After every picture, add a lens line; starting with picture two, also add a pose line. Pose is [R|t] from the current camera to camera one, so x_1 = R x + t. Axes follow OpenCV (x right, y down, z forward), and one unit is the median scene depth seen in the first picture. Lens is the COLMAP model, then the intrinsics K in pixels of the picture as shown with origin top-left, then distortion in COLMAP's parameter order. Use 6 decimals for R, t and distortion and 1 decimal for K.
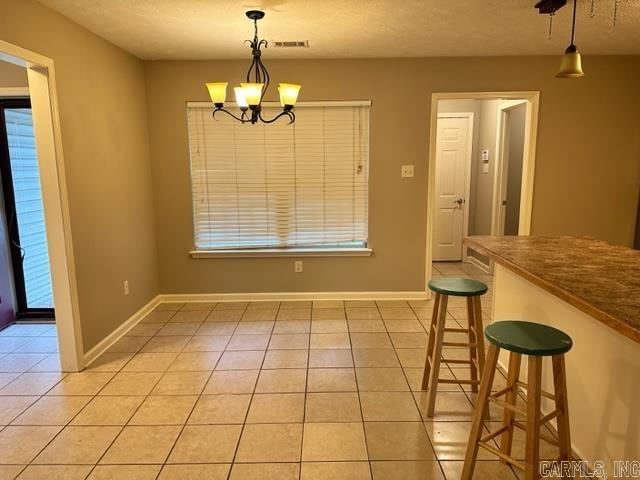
lens RADIAL K [[459.4, 0, 318.1], [0, 459.4, 242.0], [0, 0, 1]] dist [0.000616, -0.008166]
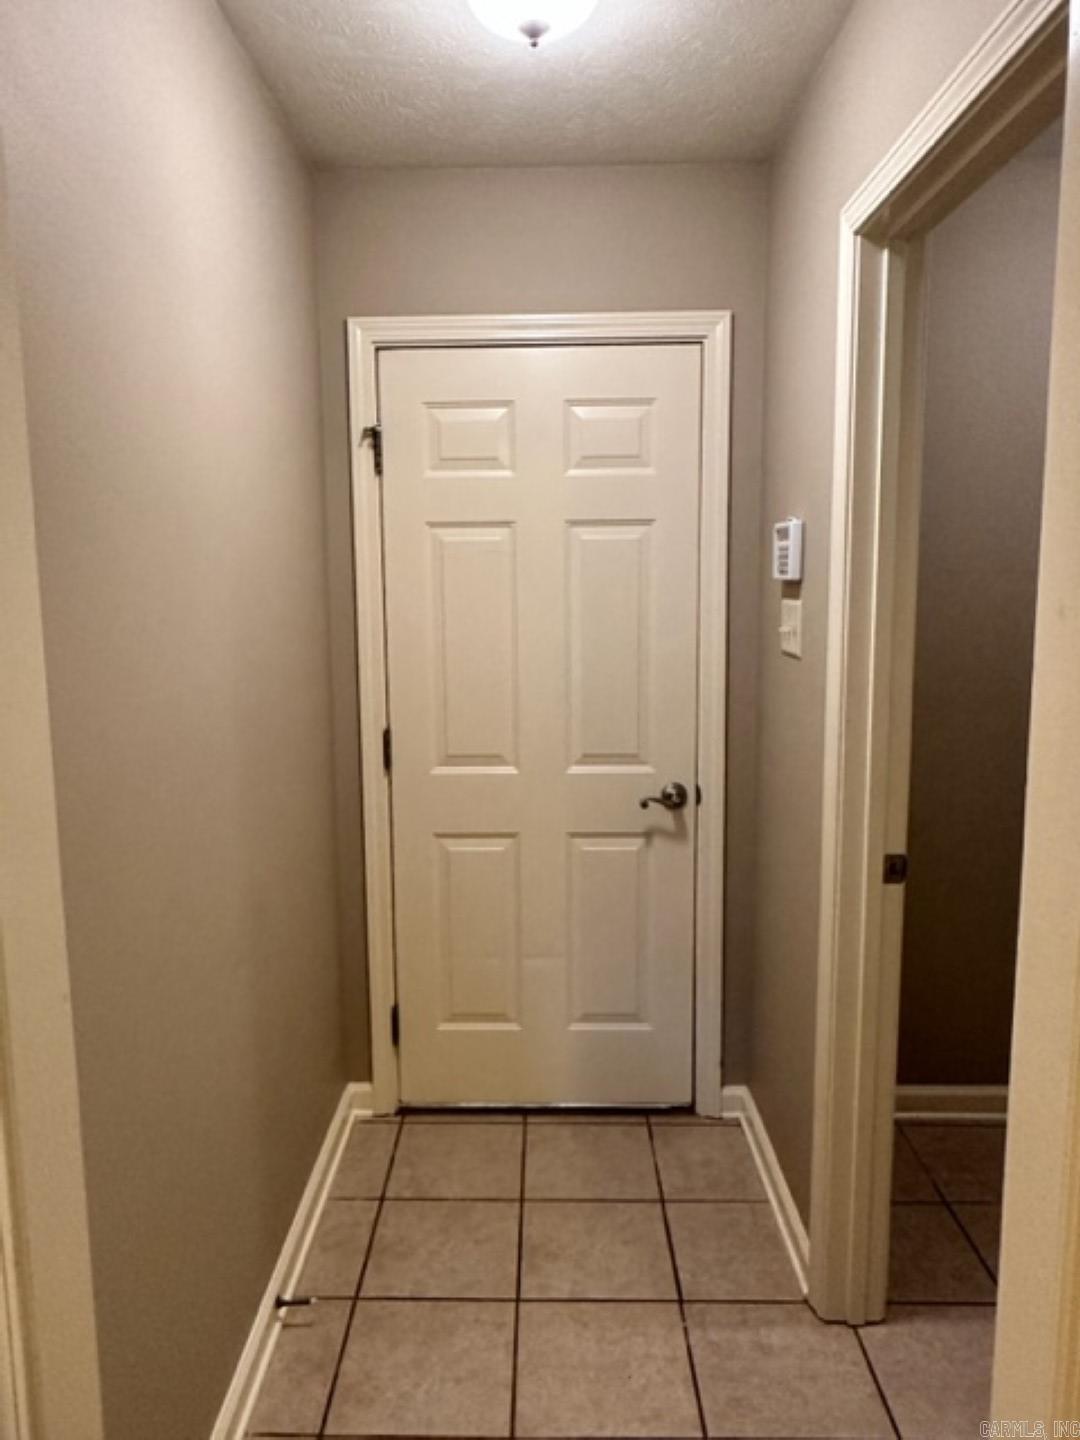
lens RADIAL K [[1033.6, 0, 542.0], [0, 1033.6, 715.6], [0, 0, 1]] dist [0.000616, -0.008166]
pose [[0.999970, -0.006201, 0.004563, 0.262758], [0.006326, 0.999592, -0.027851, -0.114361], [-0.004388, 0.027879, 0.999602, 0.603174]]
